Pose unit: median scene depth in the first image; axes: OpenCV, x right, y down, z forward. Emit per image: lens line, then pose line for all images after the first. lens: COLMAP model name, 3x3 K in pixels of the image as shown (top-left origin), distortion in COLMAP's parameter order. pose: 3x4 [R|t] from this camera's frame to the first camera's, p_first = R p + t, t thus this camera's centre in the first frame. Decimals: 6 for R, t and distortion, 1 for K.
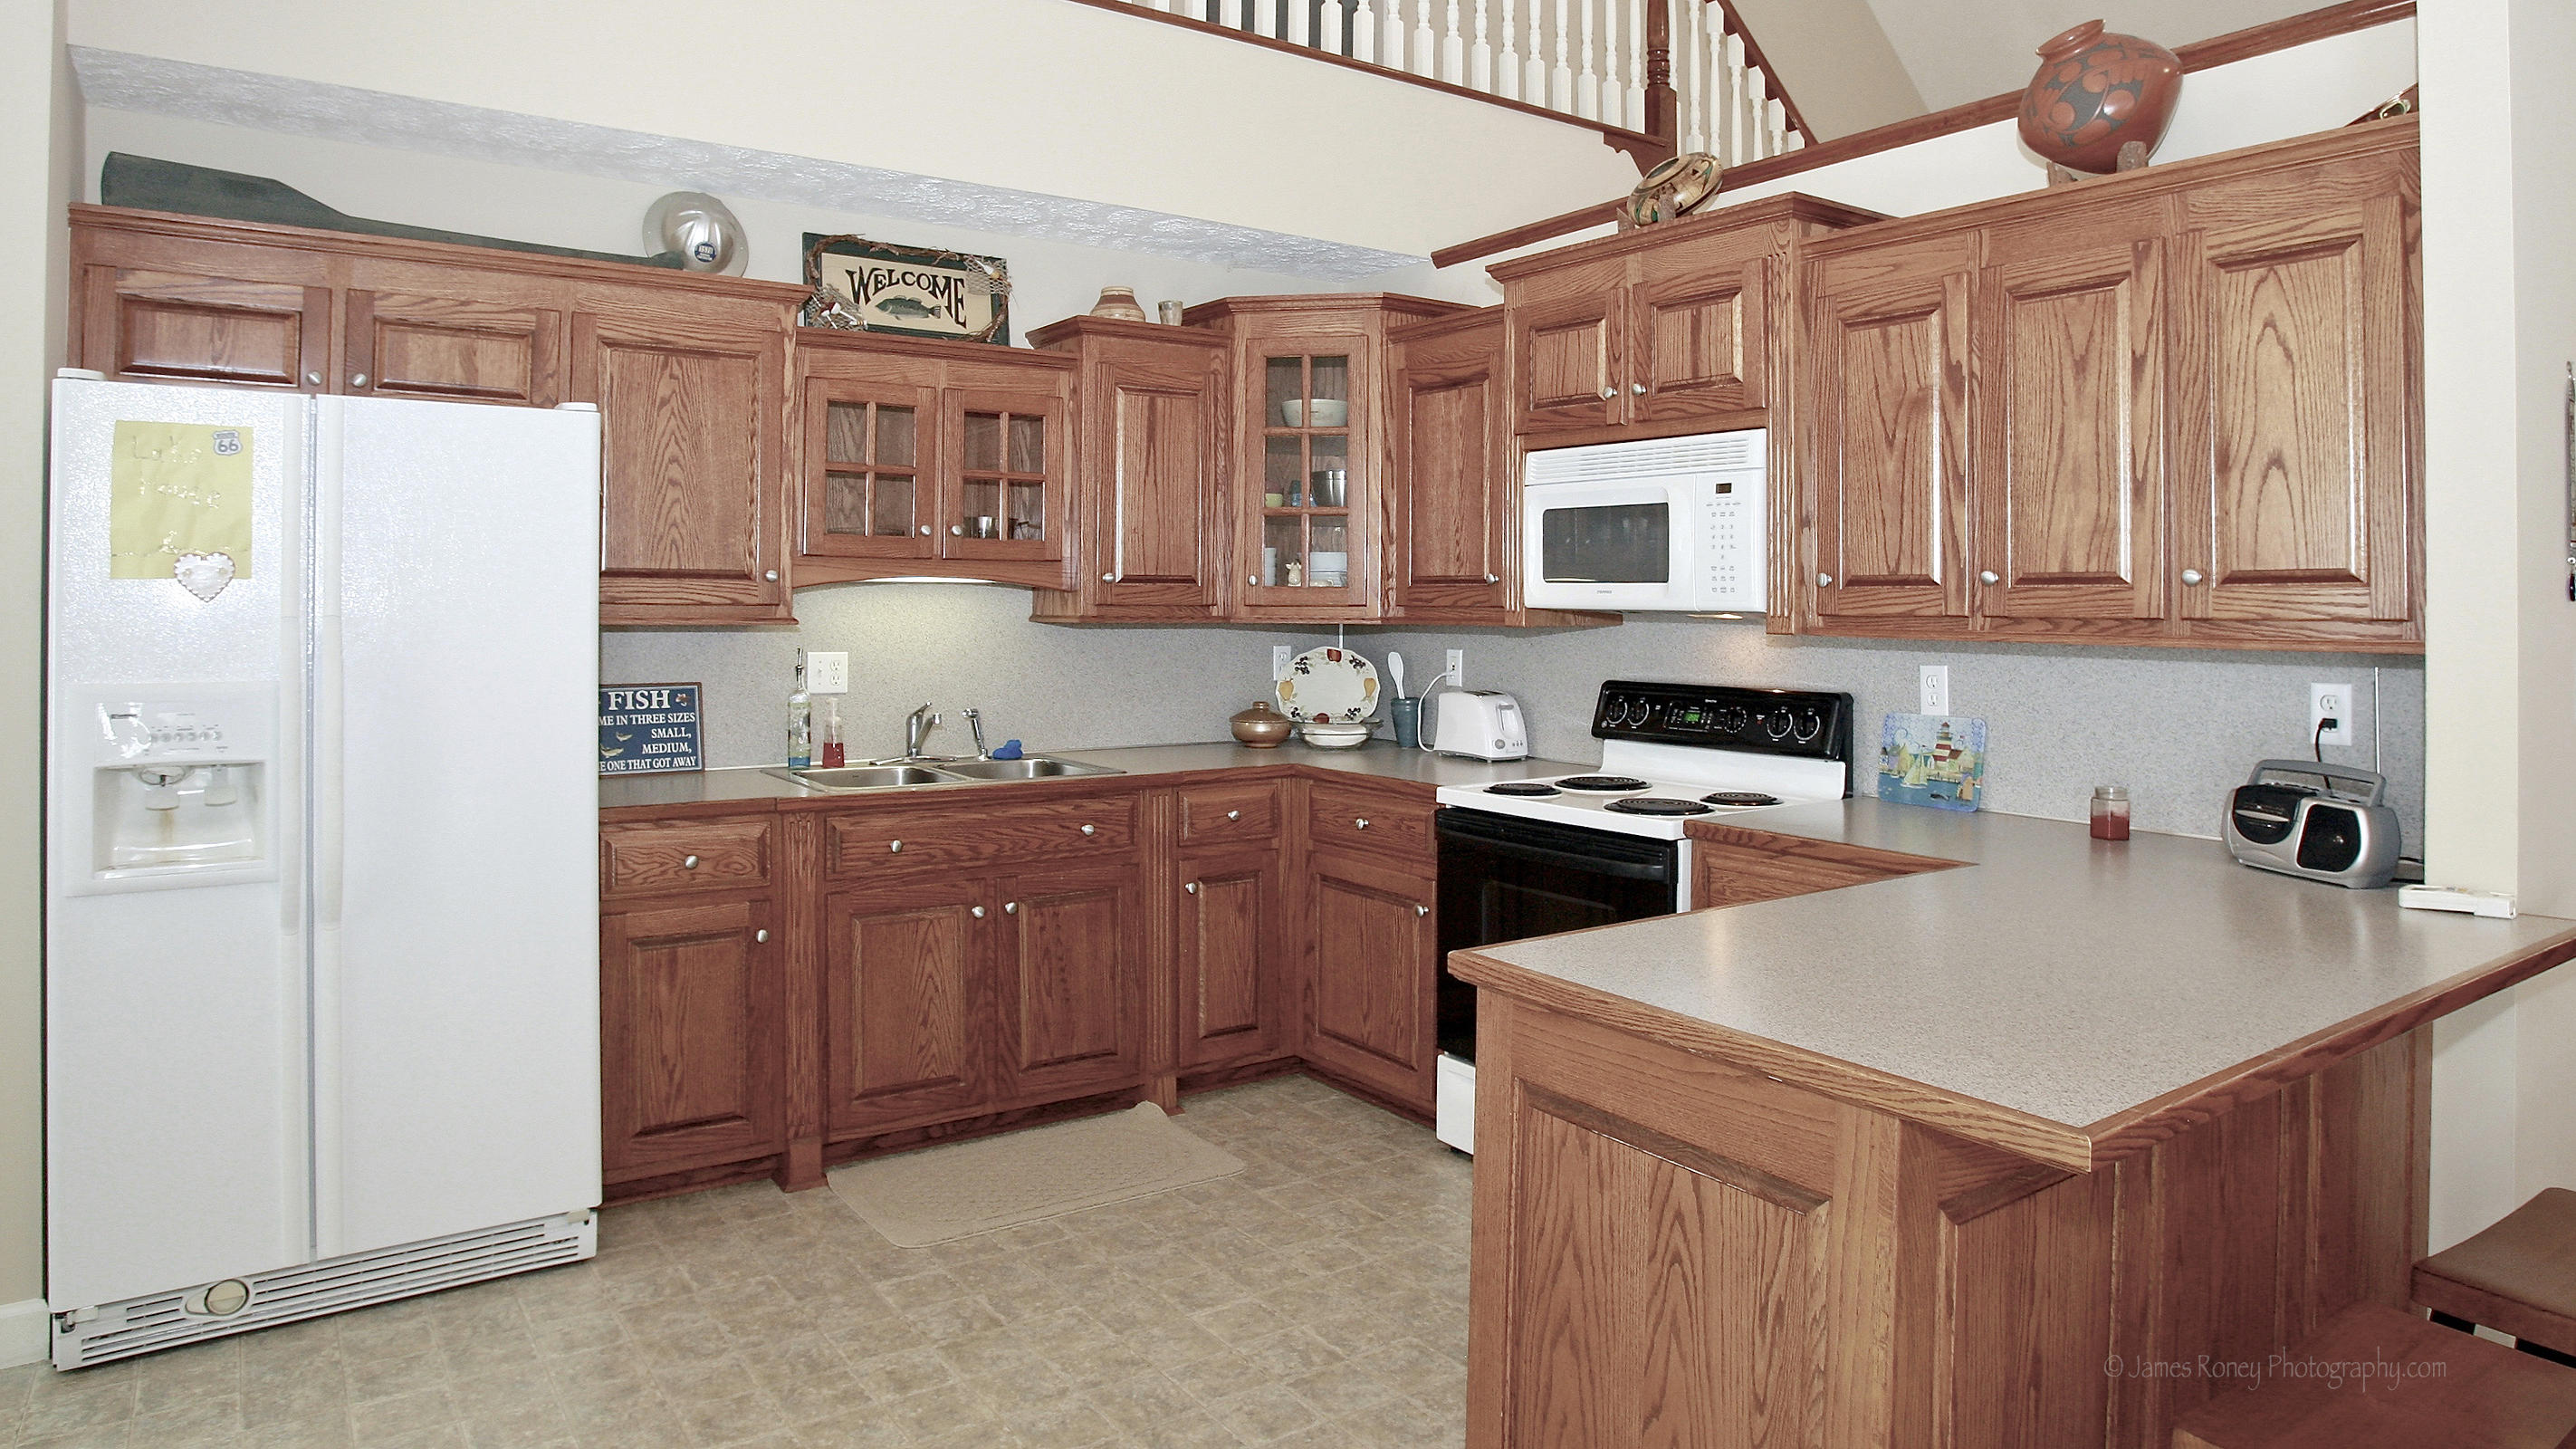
lens RADIAL K [[1540.1, 0, 1289.0], [0, 1540.1, 588.6], [0, 0, 1]] dist [-0.103891, 0.057994]
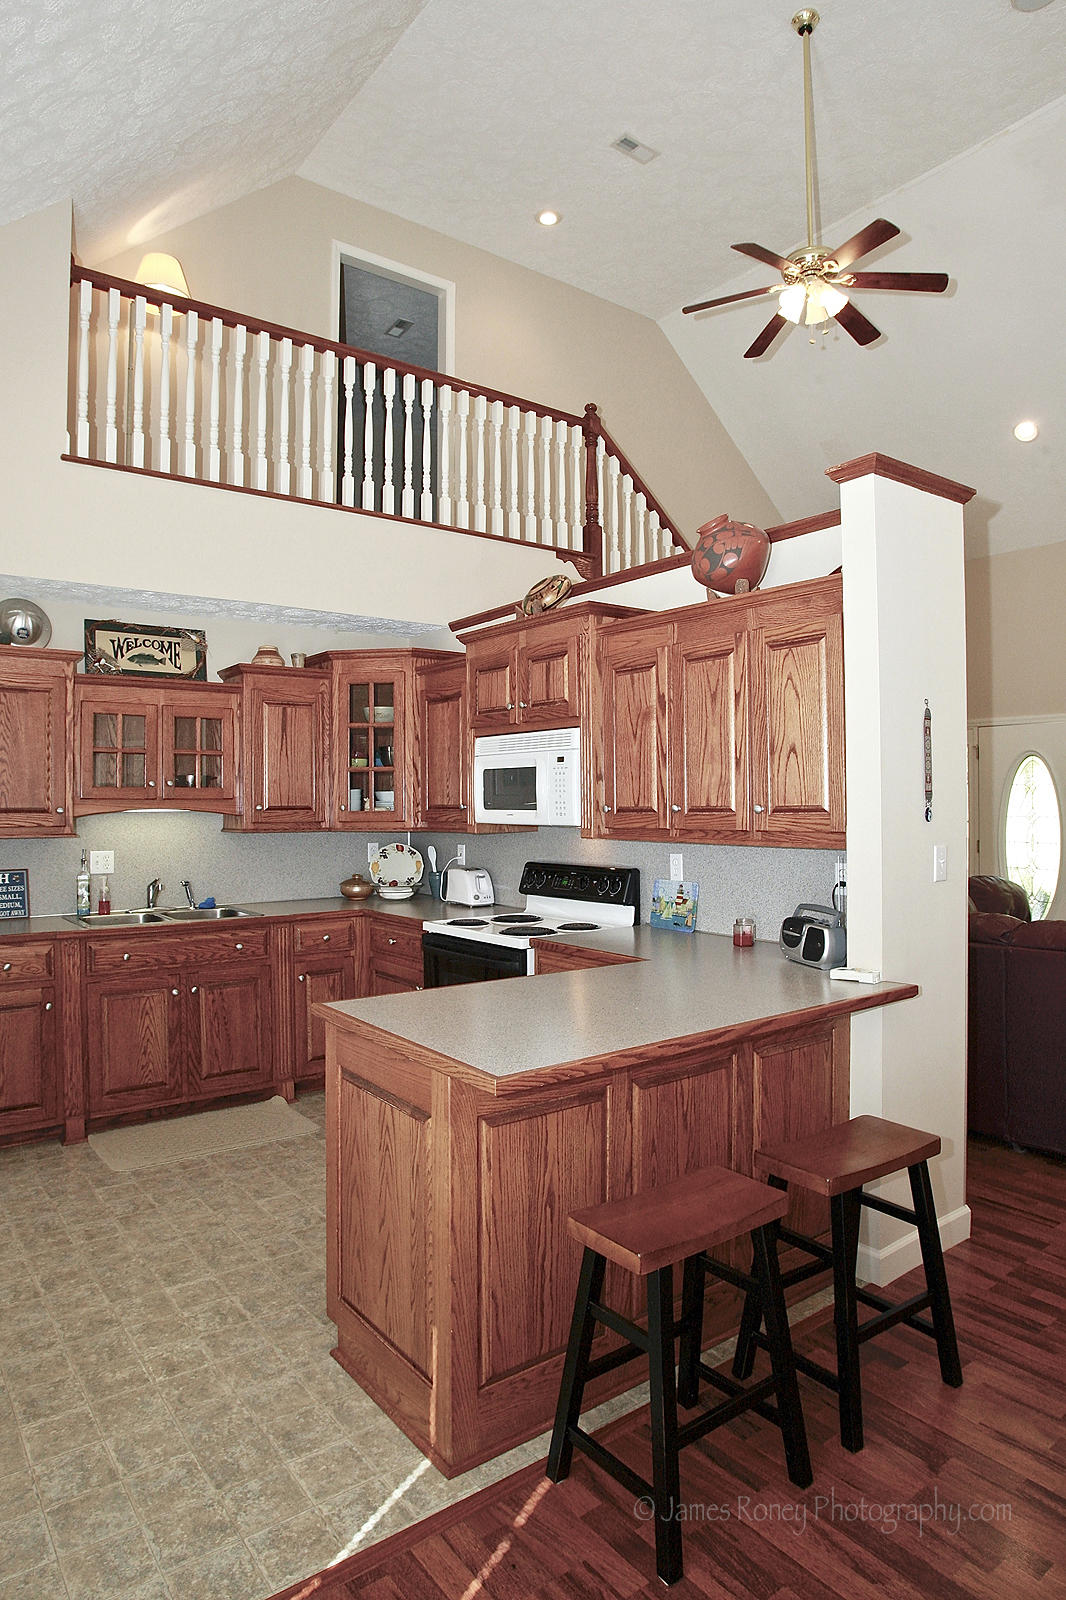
lens RADIAL K [[946.8, 0, 533.0], [0, 946.8, 800.0], [0, 0, 1]] dist [-0.107154, 0.062449]
pose [[0.999116, -0.010880, 0.040596, 0.182871], [0.010807, 0.999940, 0.002023, -0.017171], [-0.040615, -0.001582, 0.999174, -0.133687]]
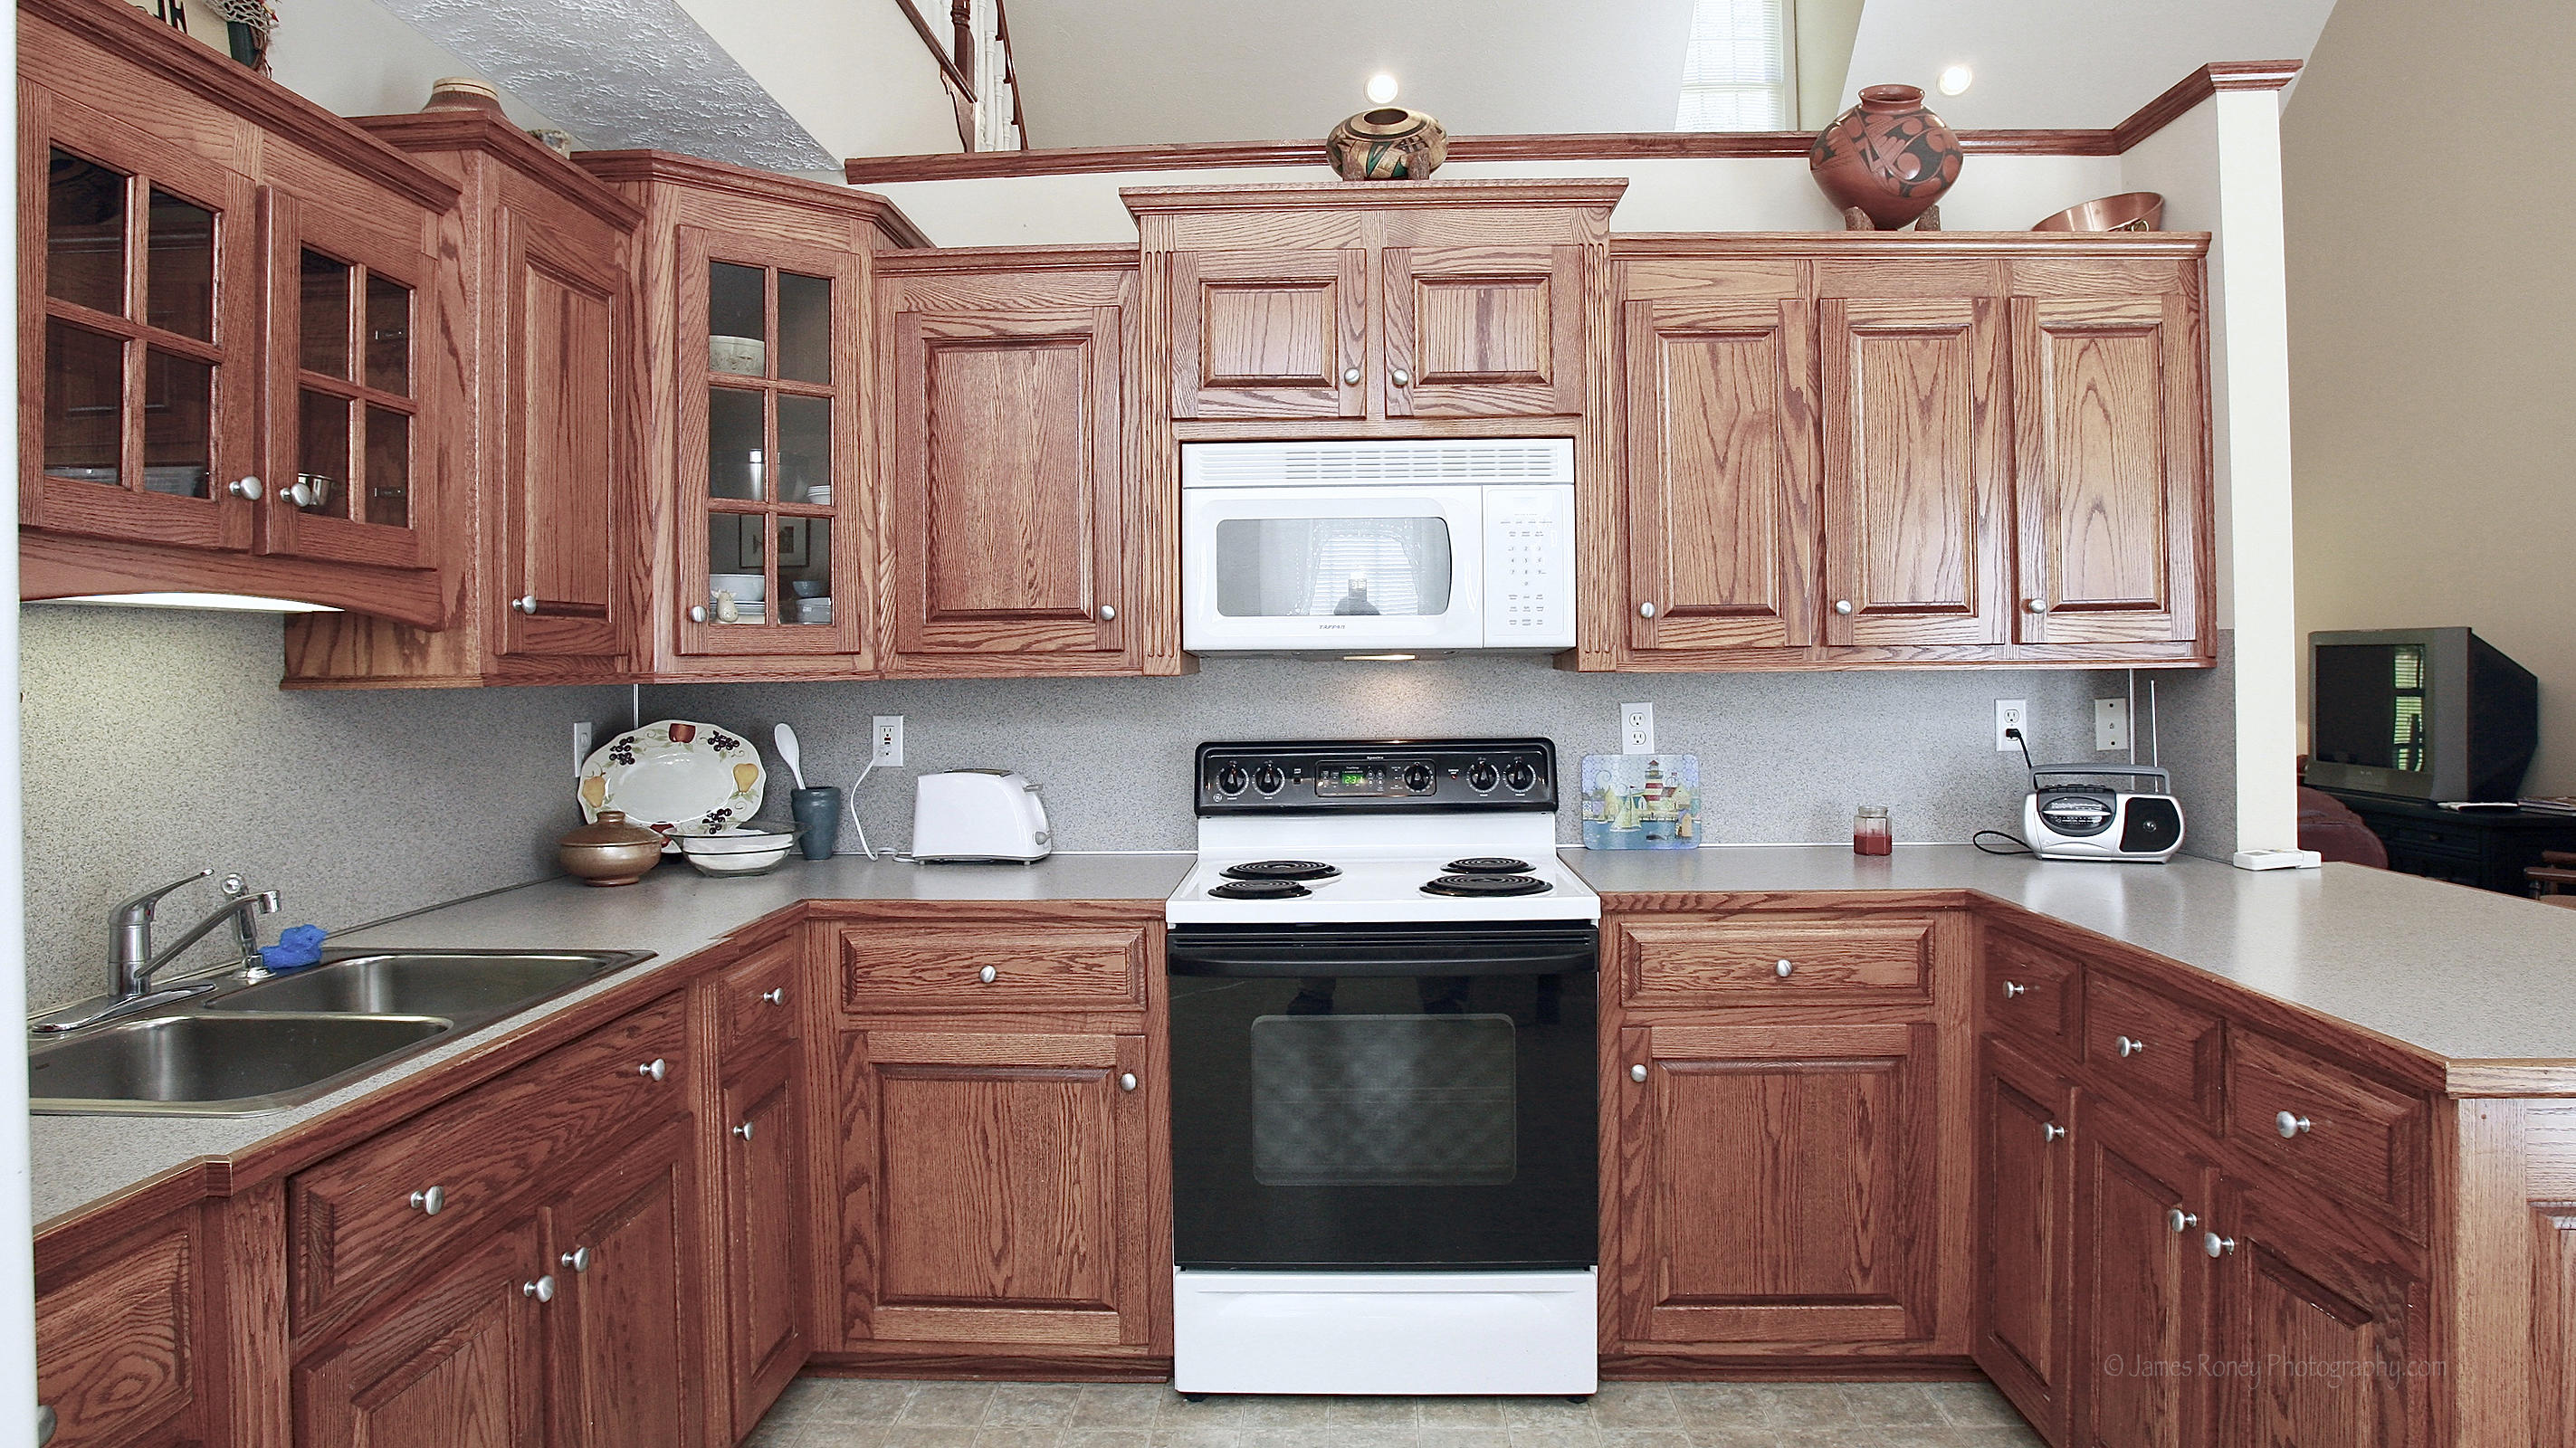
lens RADIAL K [[1526.6, 0, 1288.0], [0, 1526.6, 645.0], [0, 0, 1]] dist [-0.102185, 0.059629]
pose [[0.605558, -0.003426, 0.795794, -0.426916], [0.010073, 0.999944, -0.003360, 0.013596], [-0.795737, 0.010051, 0.605558, 0.527837]]
